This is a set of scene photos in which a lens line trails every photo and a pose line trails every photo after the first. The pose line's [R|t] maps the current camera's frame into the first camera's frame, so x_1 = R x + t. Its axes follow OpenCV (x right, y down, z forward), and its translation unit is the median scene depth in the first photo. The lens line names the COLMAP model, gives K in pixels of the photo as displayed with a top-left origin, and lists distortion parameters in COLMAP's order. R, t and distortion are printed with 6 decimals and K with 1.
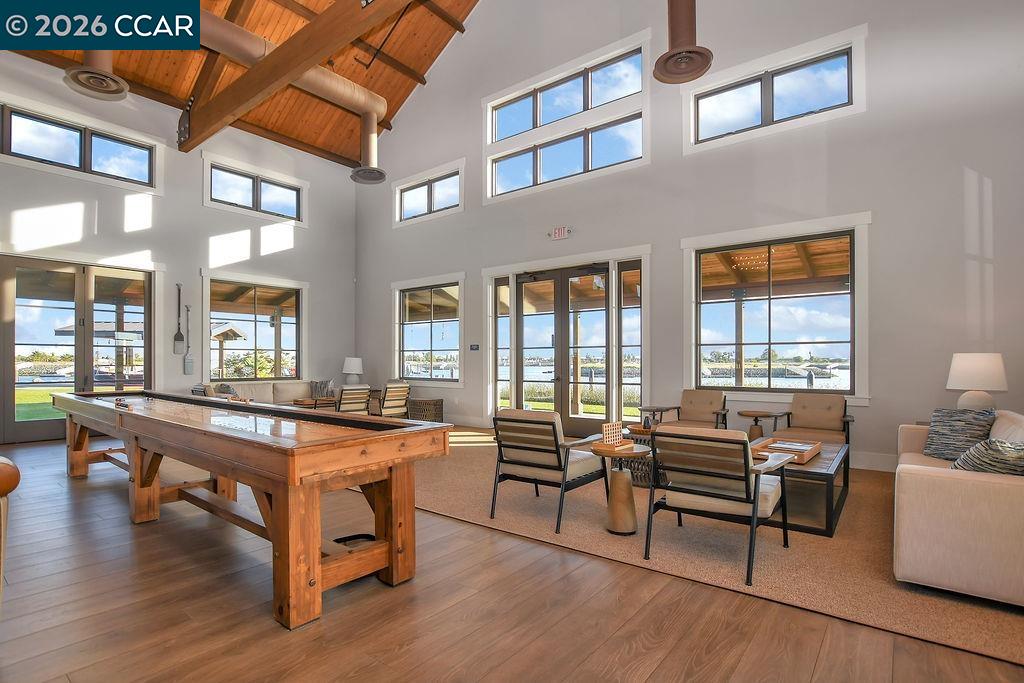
lens RADIAL K [[501.3, 0, 472.8], [0, 501.3, 341.6], [0, 0, 1]] dist [-0.033801, -0.000148]
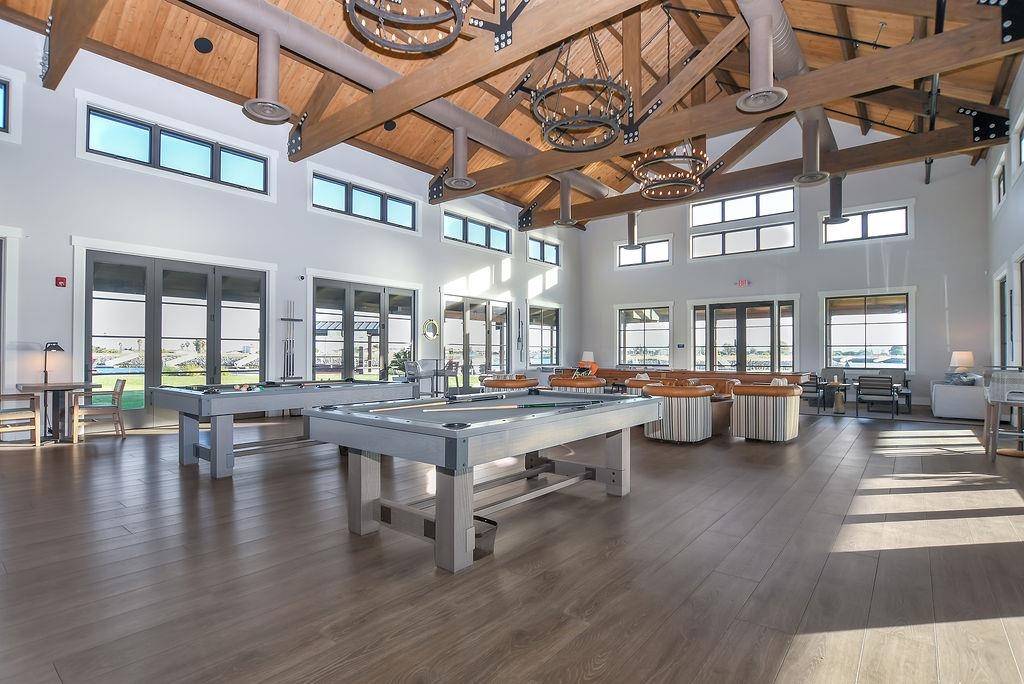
lens RADIAL K [[499.1, 0, 511.9], [0, 499.1, 346.7], [0, 0, 1]] dist [0.002952, -0.000063]
pose [[0.999911, 0.003412, 0.012915, -0.592722], [-0.003746, 0.999656, 0.025978, -0.027828], [-0.012822, -0.026024, 0.999579, -0.697604]]
